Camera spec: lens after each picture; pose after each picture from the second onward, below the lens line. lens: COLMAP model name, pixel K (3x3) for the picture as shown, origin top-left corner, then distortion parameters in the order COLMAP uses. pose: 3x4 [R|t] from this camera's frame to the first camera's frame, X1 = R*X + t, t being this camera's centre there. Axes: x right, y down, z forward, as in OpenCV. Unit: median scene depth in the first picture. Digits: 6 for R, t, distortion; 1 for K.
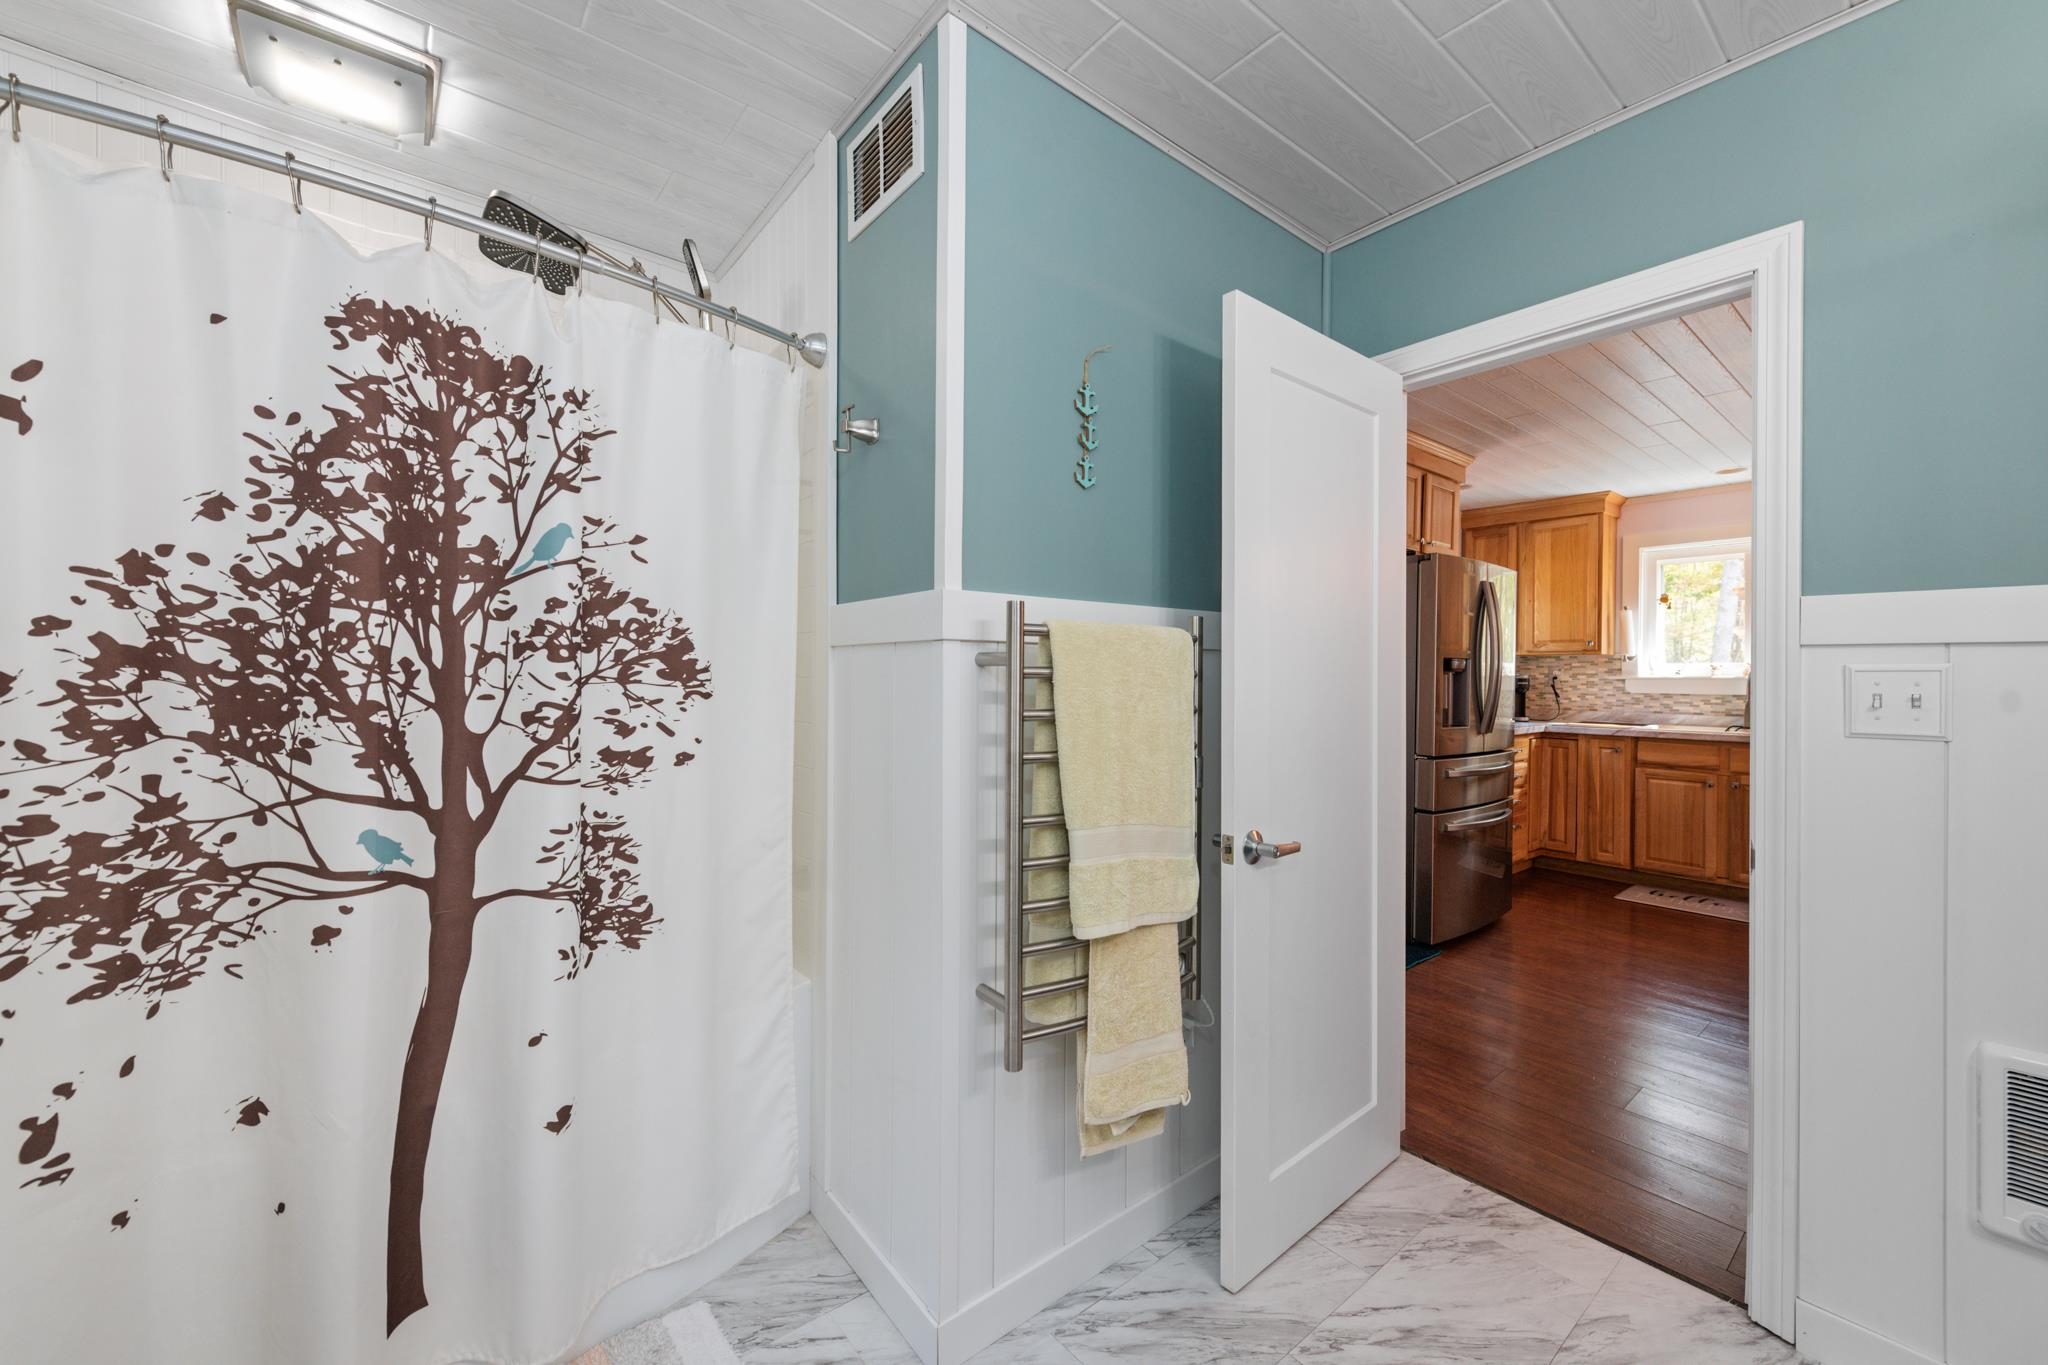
lens RADIAL K [[809.1, 0, 1025.5], [0, 809.1, 676.2], [0, 0, 1]] dist [0.016314, -0.005153]
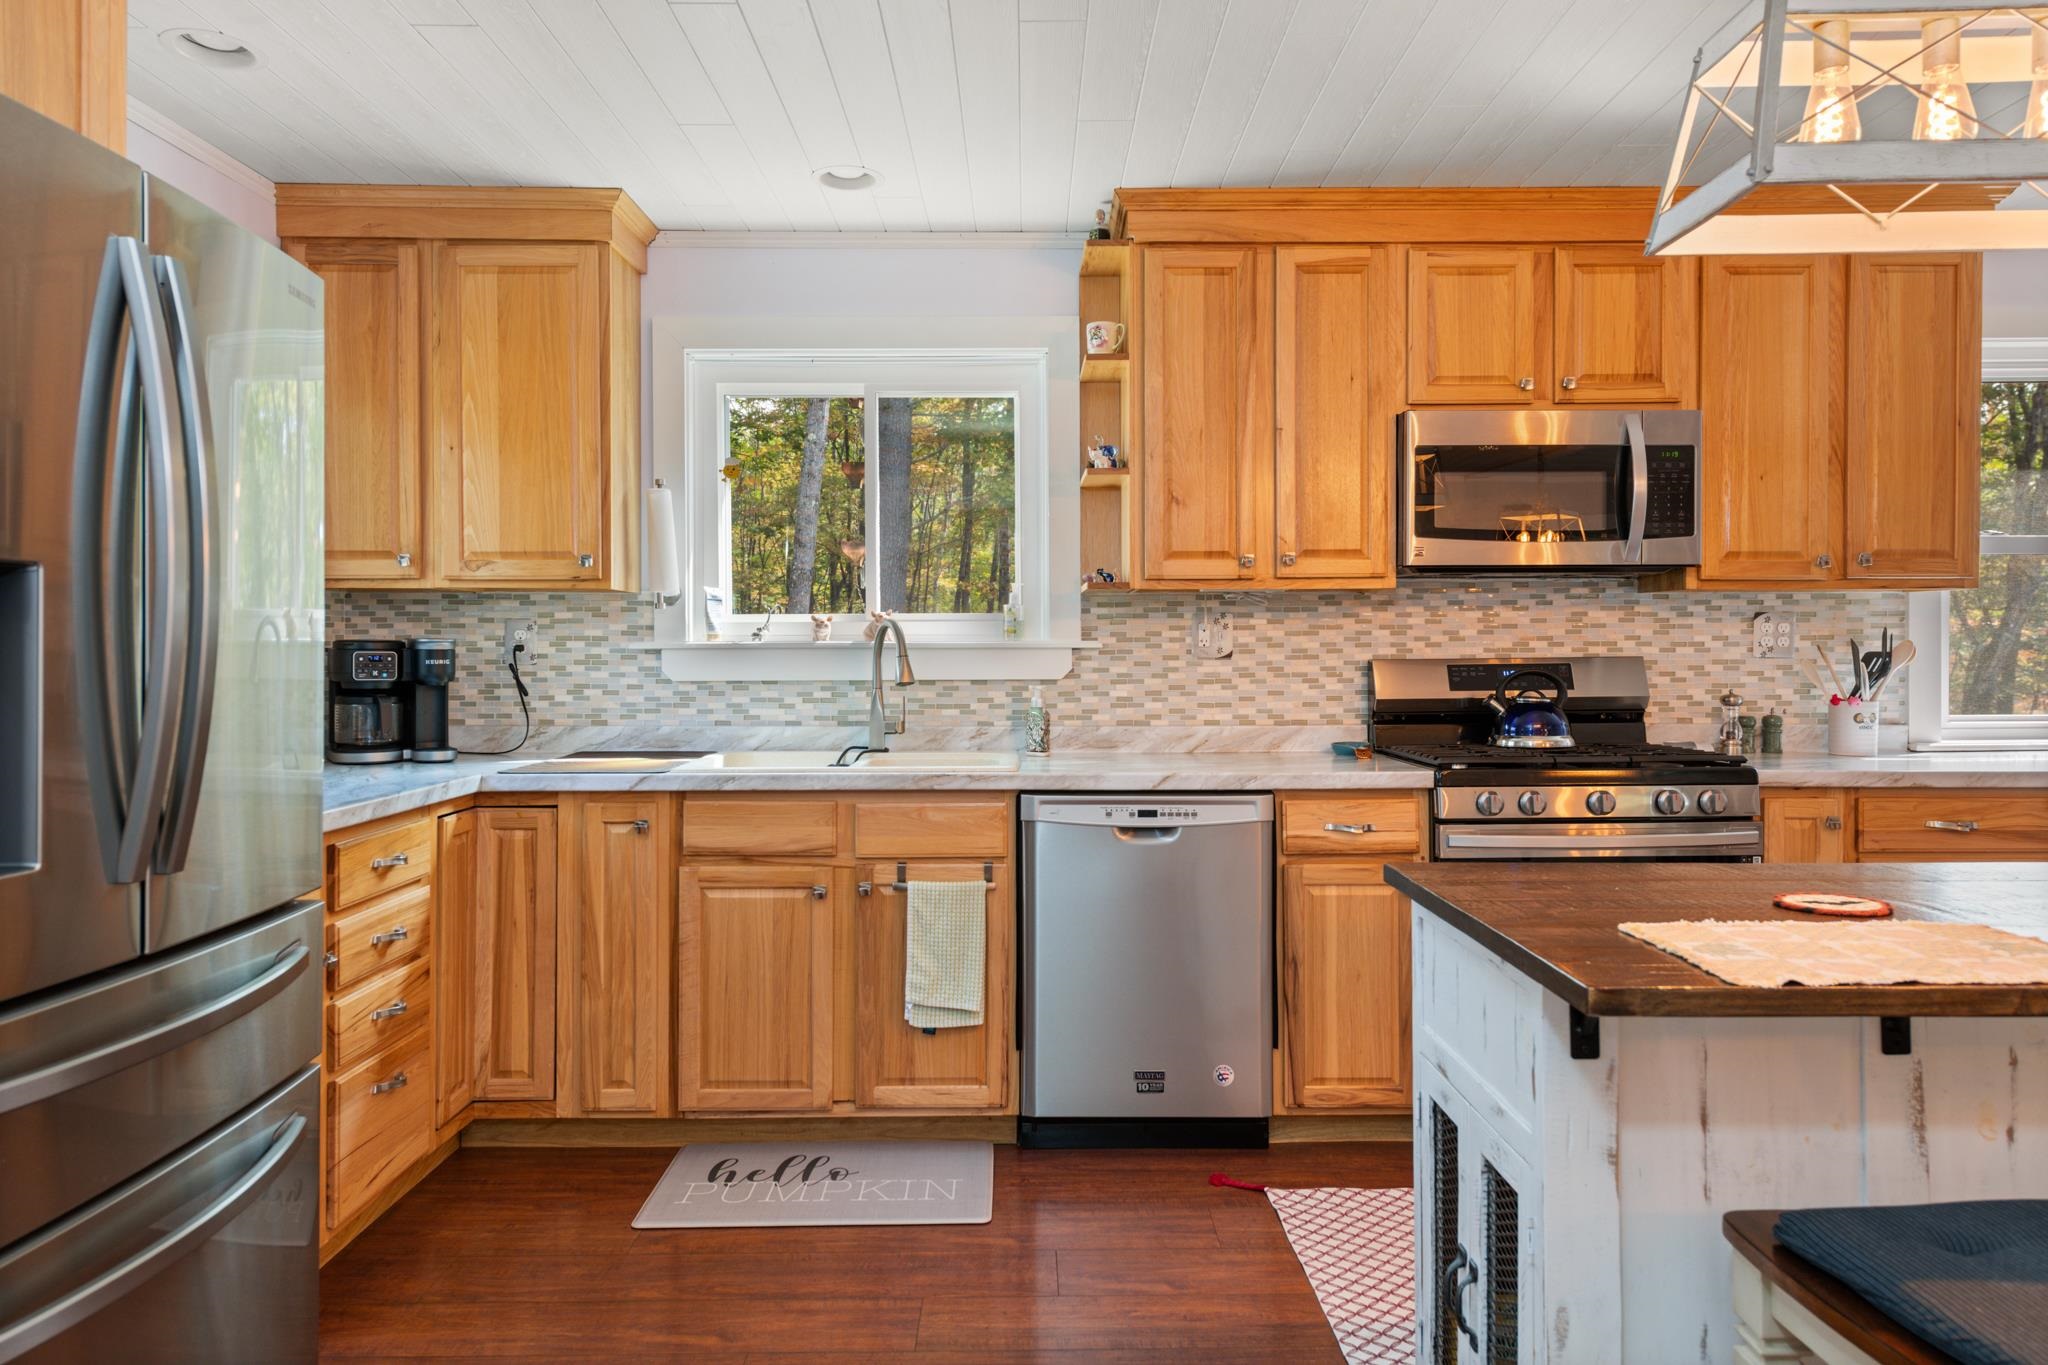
lens RADIAL K [[1355.7, 0, 1023.0], [0, 1355.7, 662.1], [0, 0, 1]] dist [0.024781, -0.006834]
pose [[0.639545, -0.015778, 0.768592, 0.316671], [0.007921, 0.999872, 0.013935, 0.002040], [-0.768713, -0.002824, 0.639588, 0.406767]]
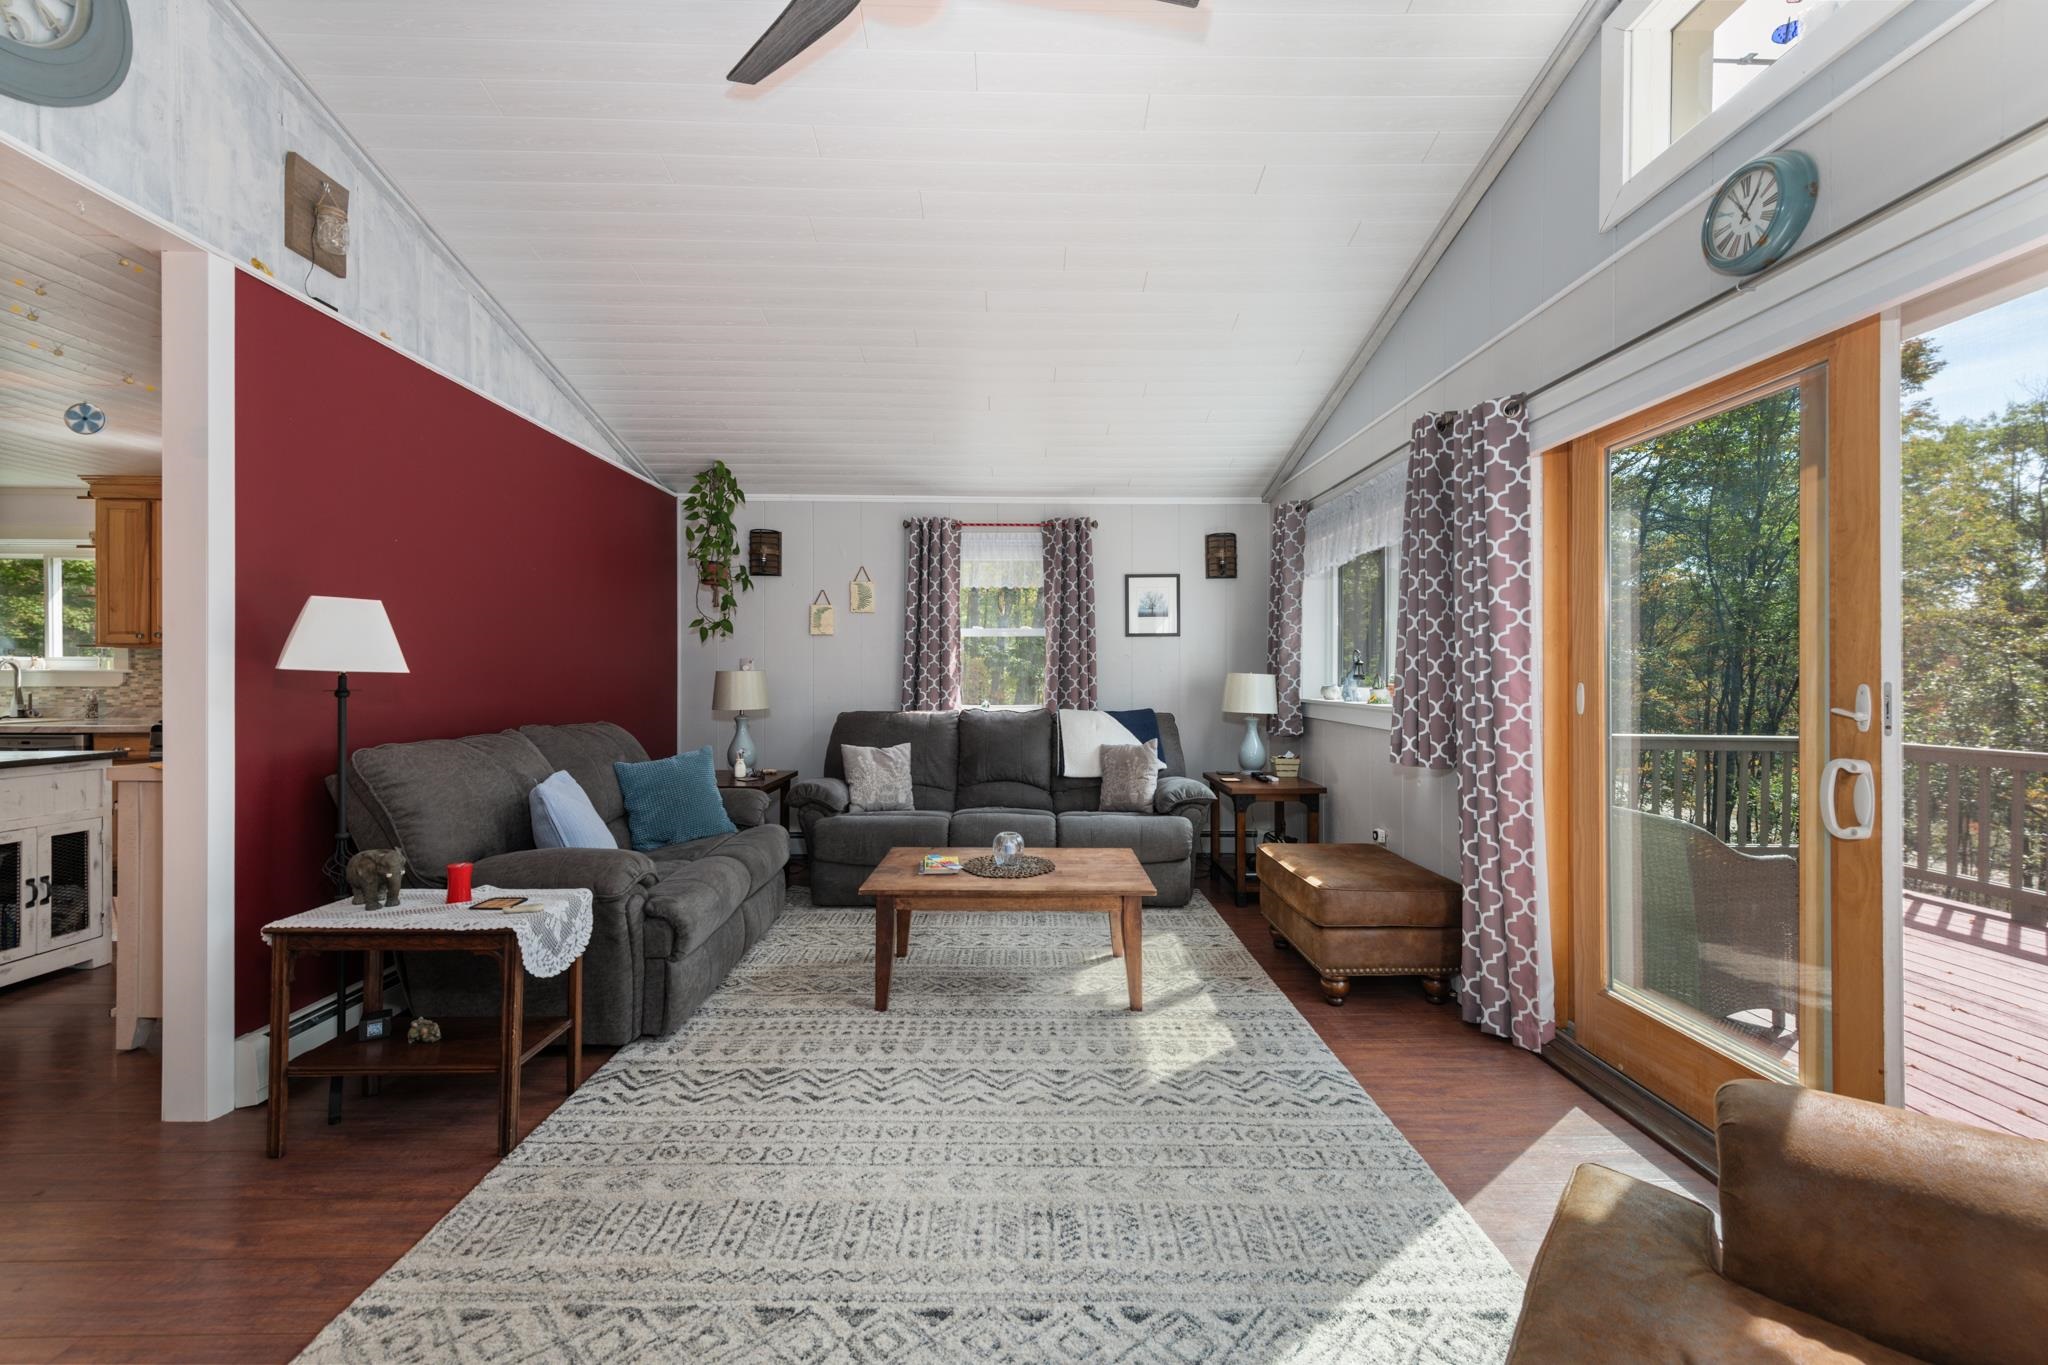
lens RADIAL K [[809.1, 0, 1044.9], [0, 809.1, 667.0], [0, 0, 1]] dist [0.016314, -0.005153]
pose [[0.627427, -0.002561, 0.778671, 0.838106], [0.002737, 0.999996, 0.001083, -0.000169], [-0.778670, 0.001452, 0.627432, -0.670560]]
